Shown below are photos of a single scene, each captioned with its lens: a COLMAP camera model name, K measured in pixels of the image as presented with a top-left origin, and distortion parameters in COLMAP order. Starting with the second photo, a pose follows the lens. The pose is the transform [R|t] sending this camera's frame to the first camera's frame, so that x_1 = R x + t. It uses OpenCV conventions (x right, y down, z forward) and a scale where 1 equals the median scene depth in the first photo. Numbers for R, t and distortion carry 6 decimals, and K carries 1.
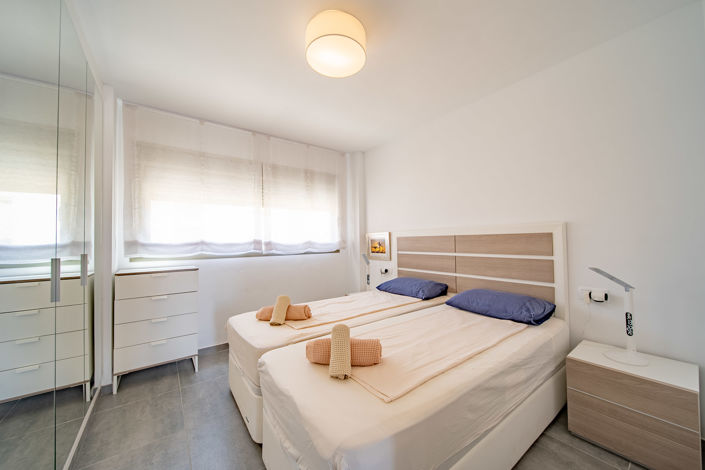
lens RADIAL K [[251.4, 0, 351.6], [0, 251.4, 234.4], [0, 0, 1]] dist [-0.000849, -0.001245]
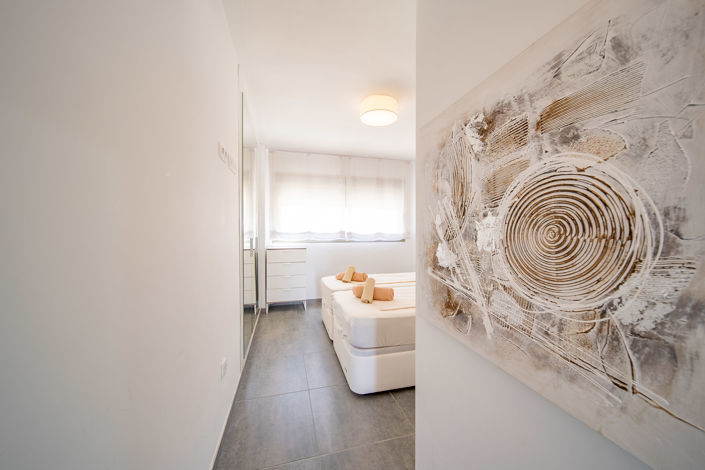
lens RADIAL K [[251.4, 0, 353.0], [0, 251.4, 234.7], [0, 0, 1]] dist [-0.000849, -0.001245]
pose [[0.928501, 0.019164, -0.370835, 0.292062], [-0.004571, 0.999182, 0.040190, -0.019278], [0.371301, -0.035621, 0.927829, -0.423262]]
